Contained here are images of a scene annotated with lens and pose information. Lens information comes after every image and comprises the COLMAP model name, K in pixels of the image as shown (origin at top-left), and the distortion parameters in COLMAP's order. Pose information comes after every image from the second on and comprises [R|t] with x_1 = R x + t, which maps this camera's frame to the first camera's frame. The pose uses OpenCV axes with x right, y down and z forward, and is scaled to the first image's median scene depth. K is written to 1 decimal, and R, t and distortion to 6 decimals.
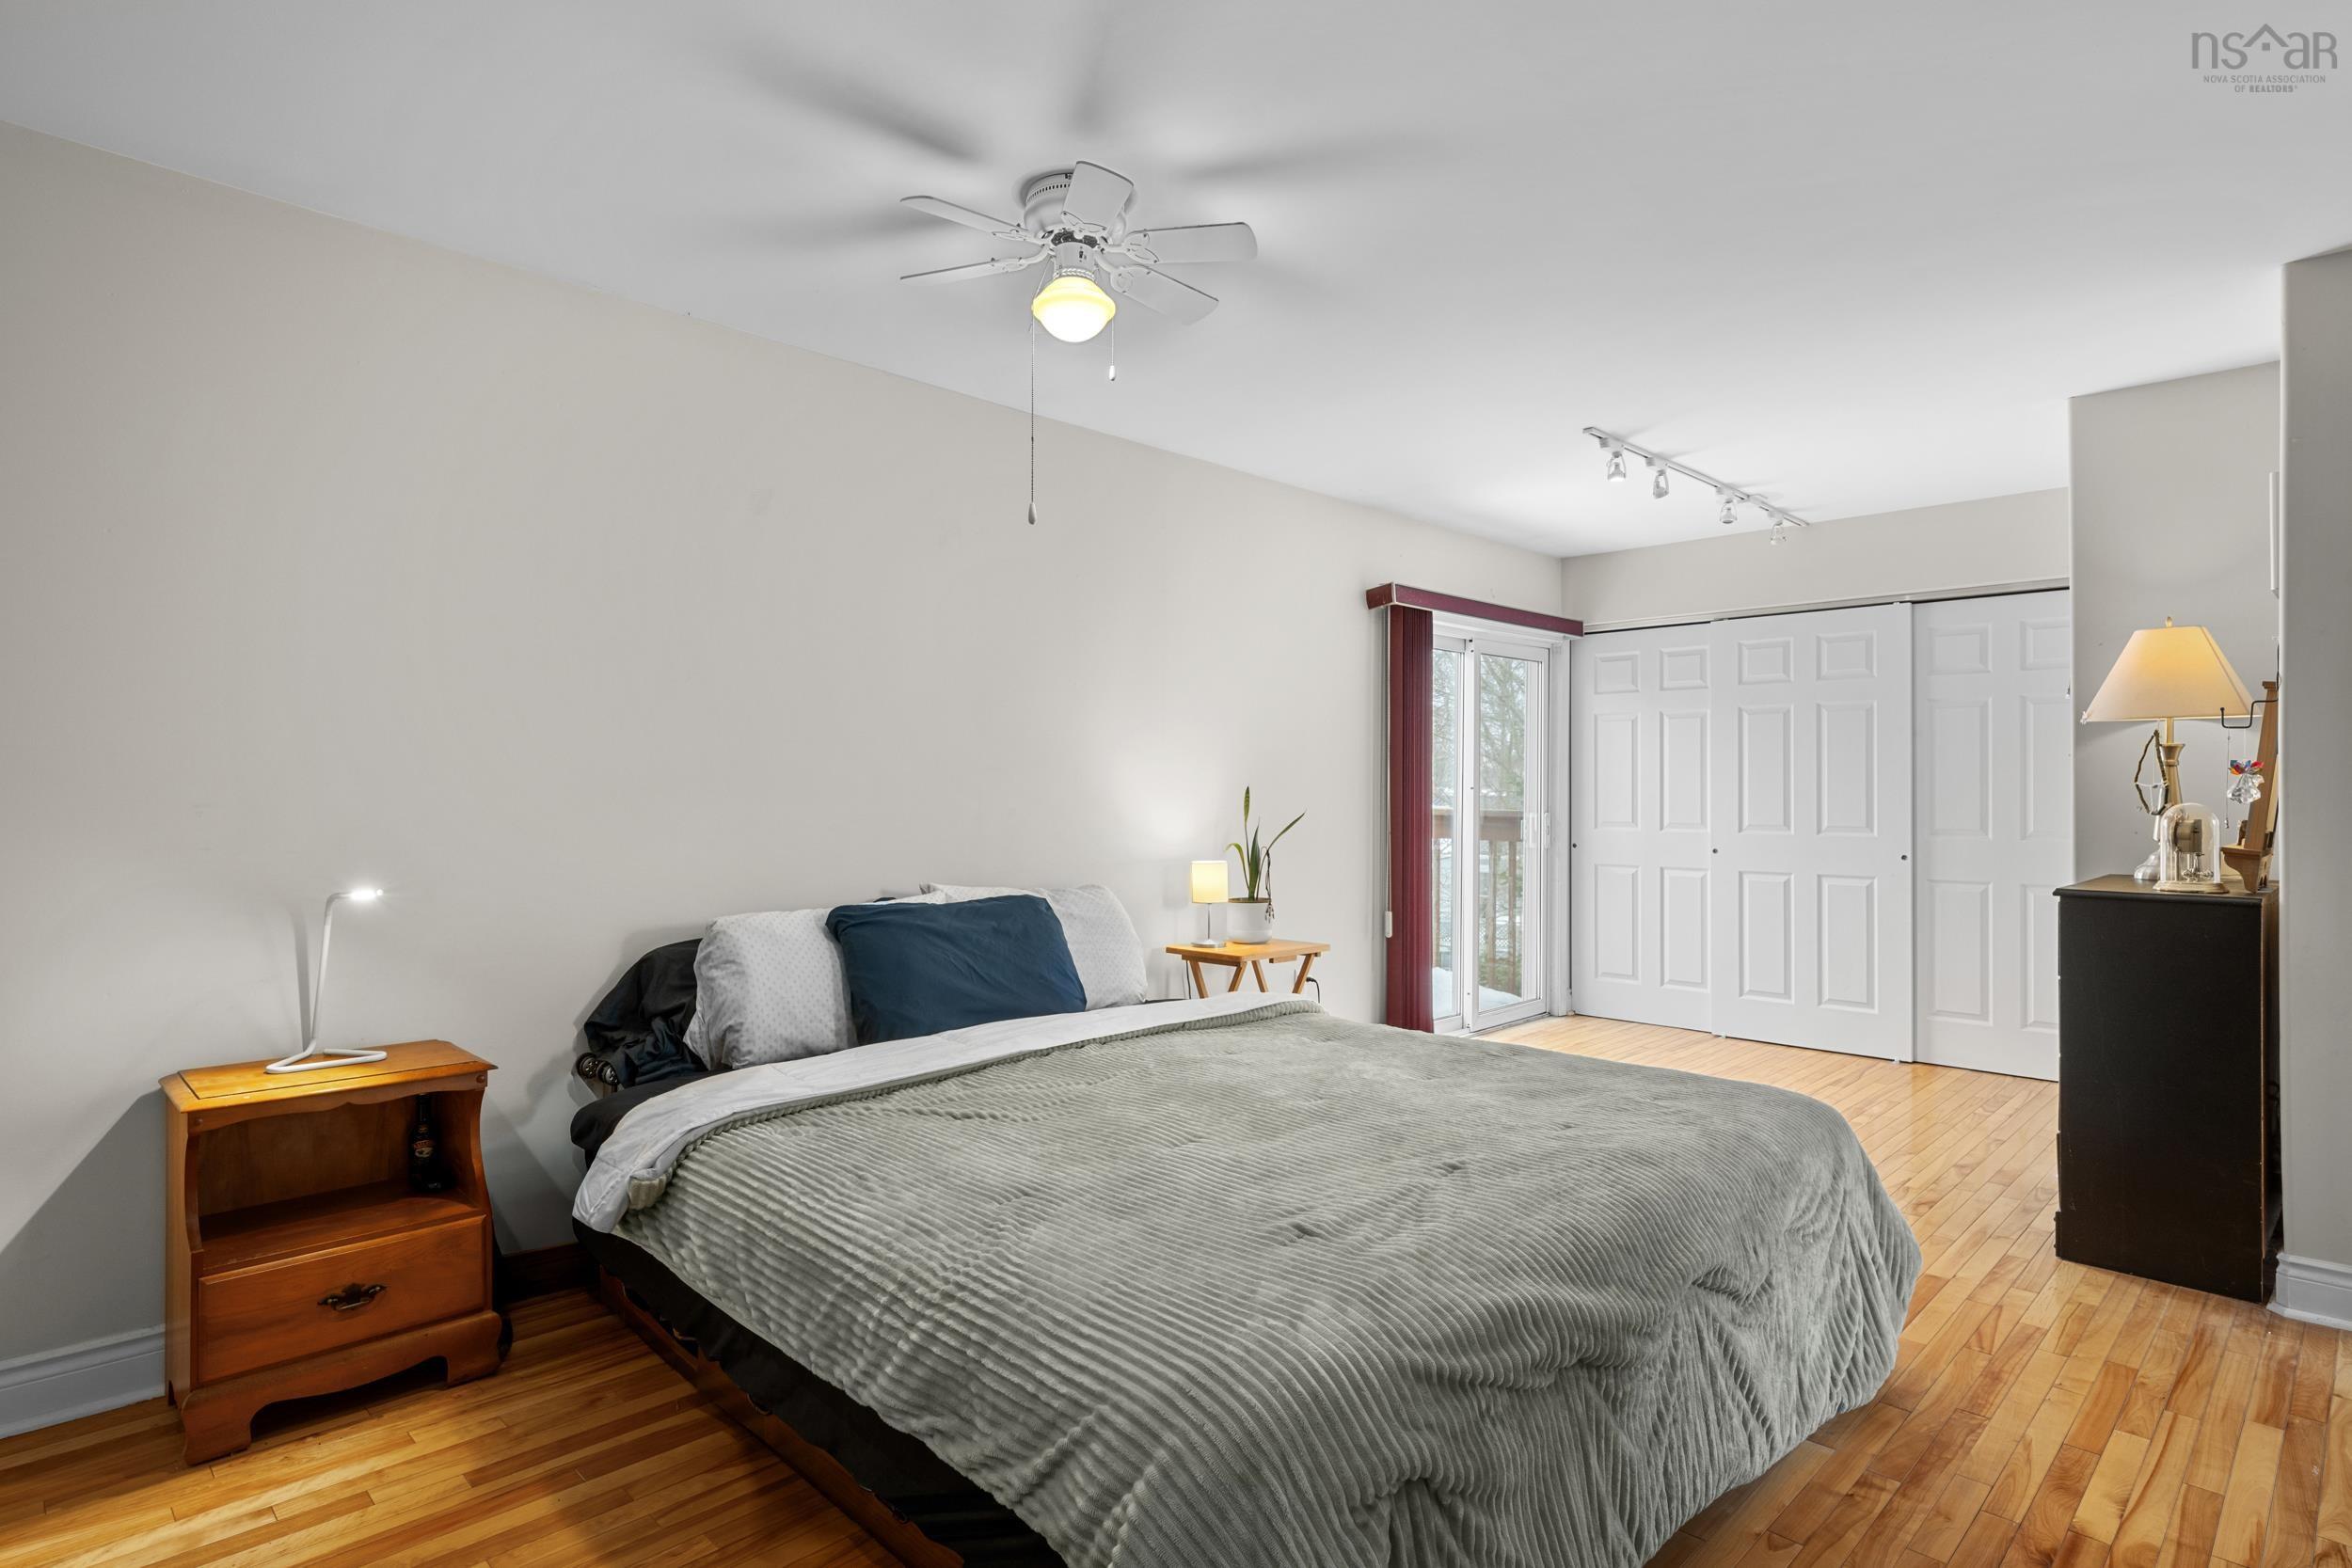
lens RADIAL K [[1208.7, 0, 1172.8], [0, 1208.7, 784.7], [0, 0, 1]] dist [-0.000464, -0.001958]
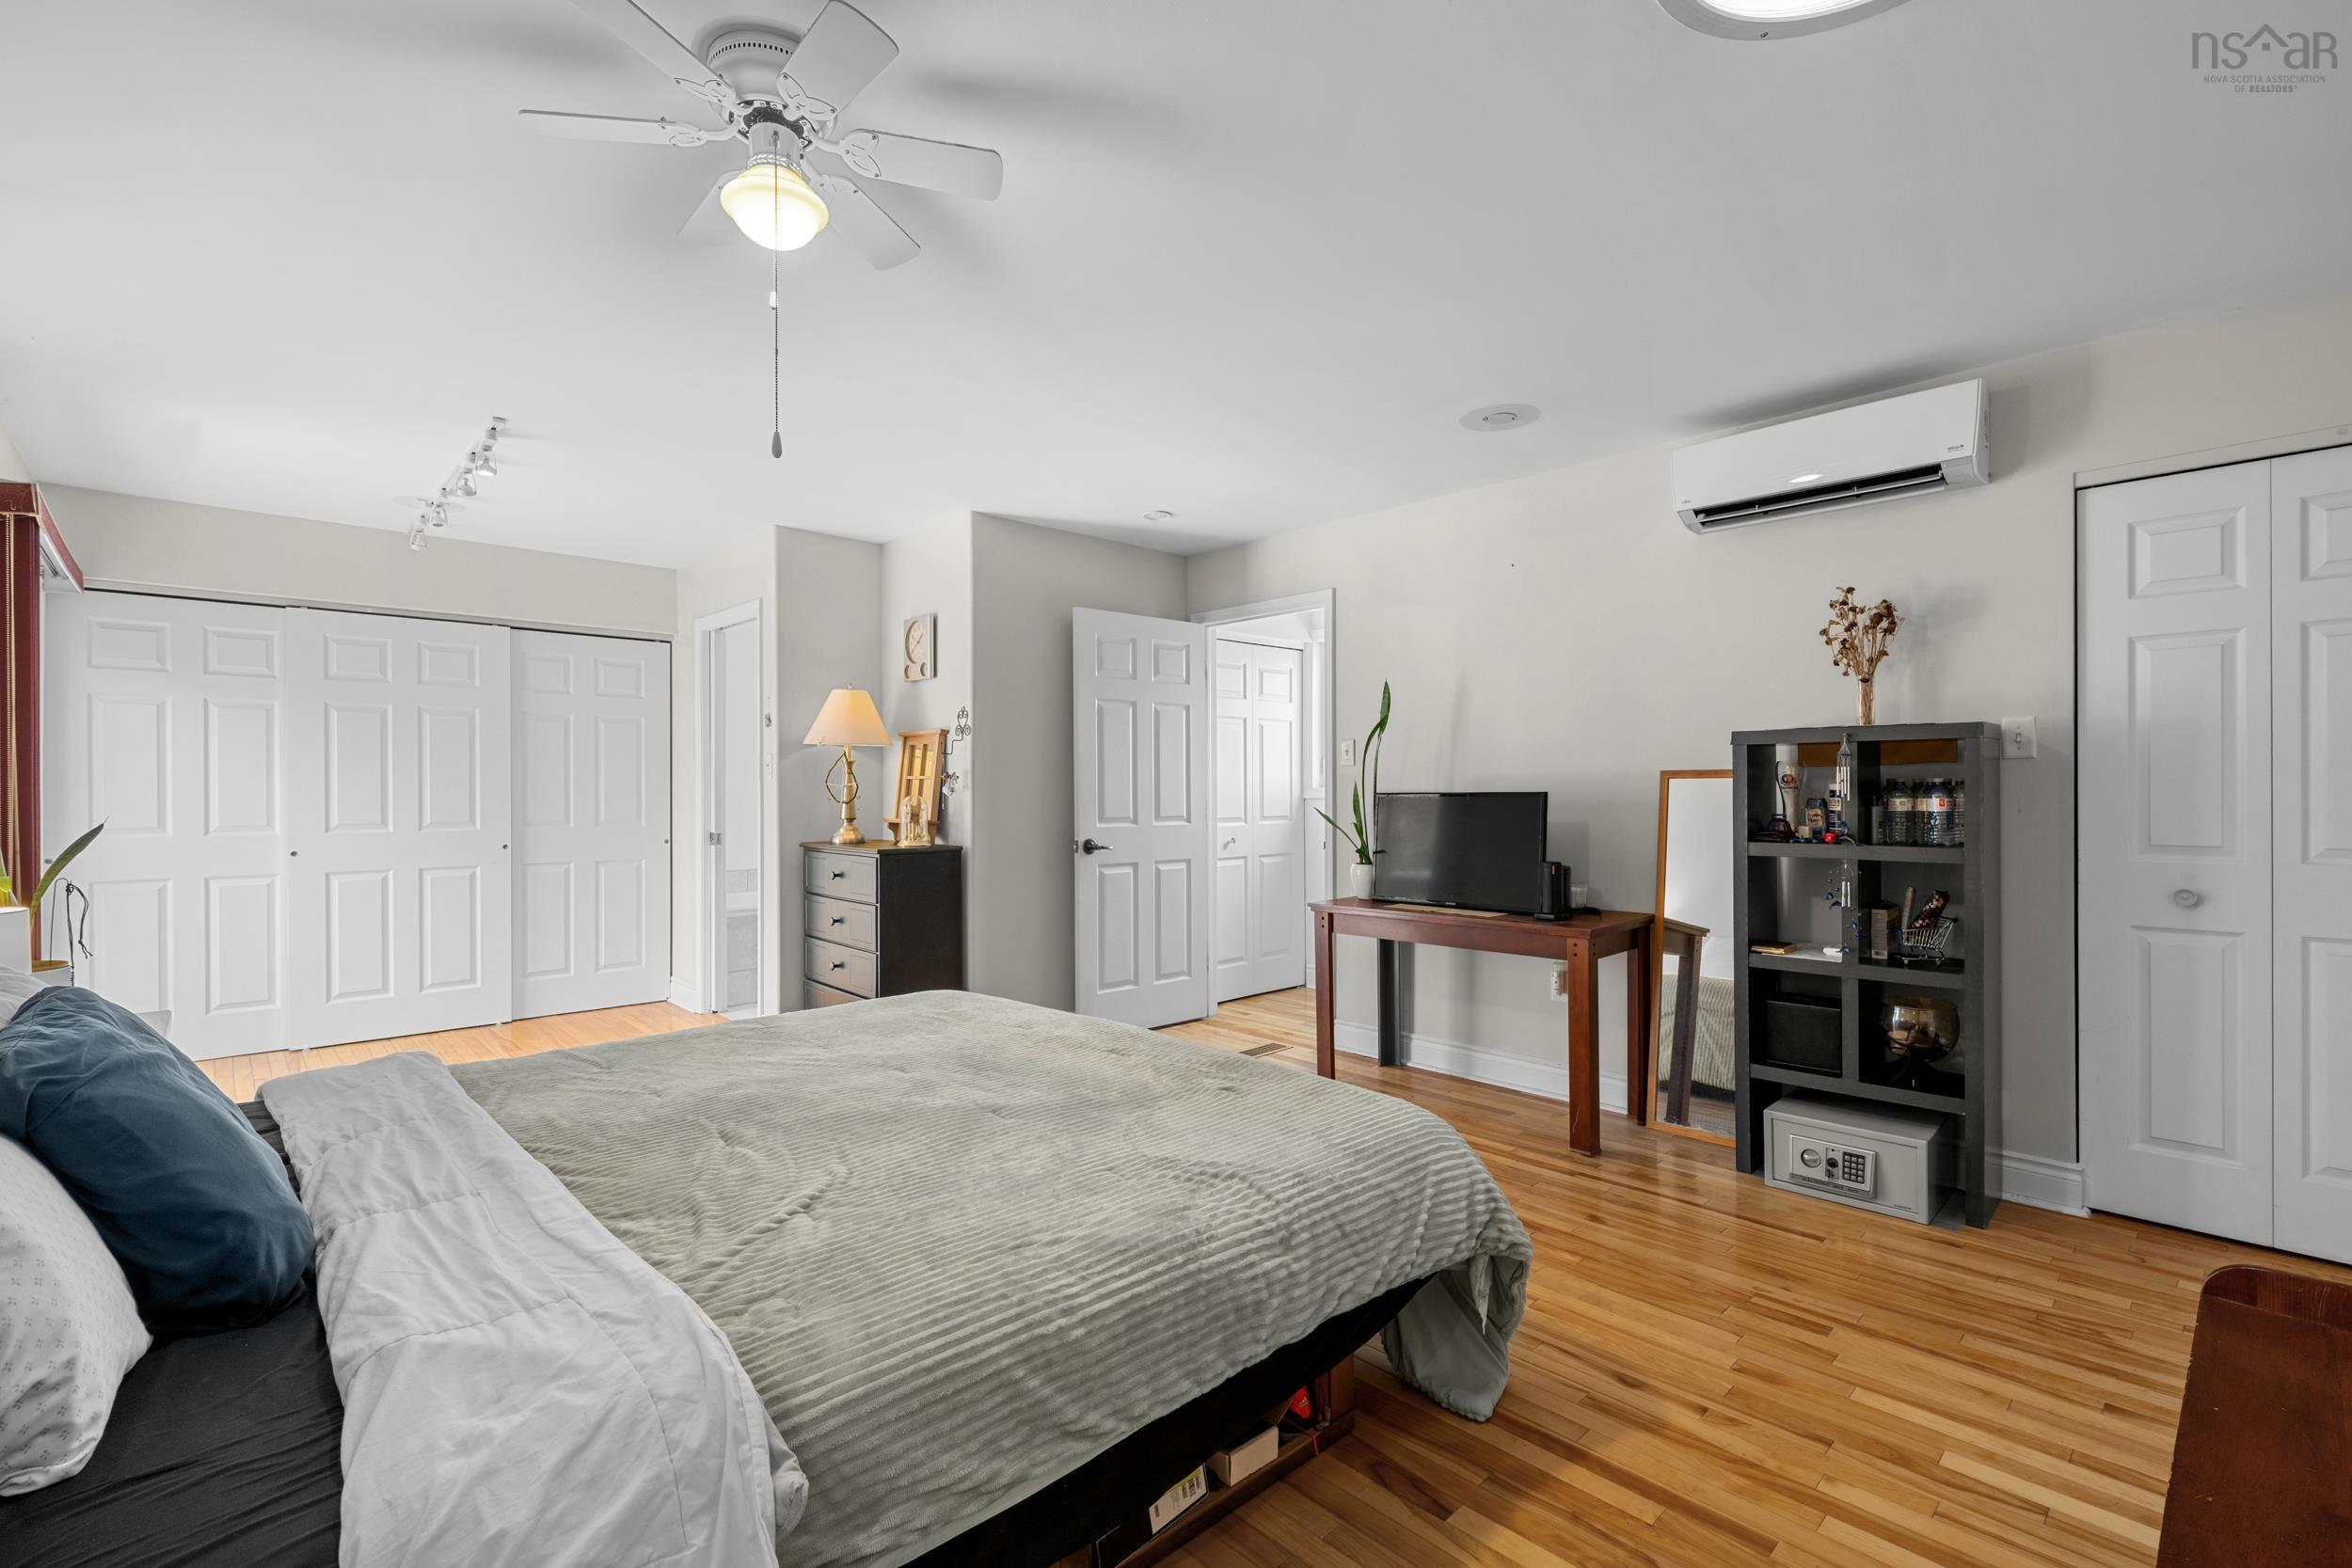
lens RADIAL K [[1039.6, 0, 1180.2], [0, 1039.6, 794.4], [0, 0, 1]] dist [-0.001965, 0.000177]
pose [[0.018397, -0.008330, 0.999796, -0.384706], [-0.004229, 0.999956, 0.008409, -0.000955], [-0.999822, -0.004383, 0.018361, 0.342182]]
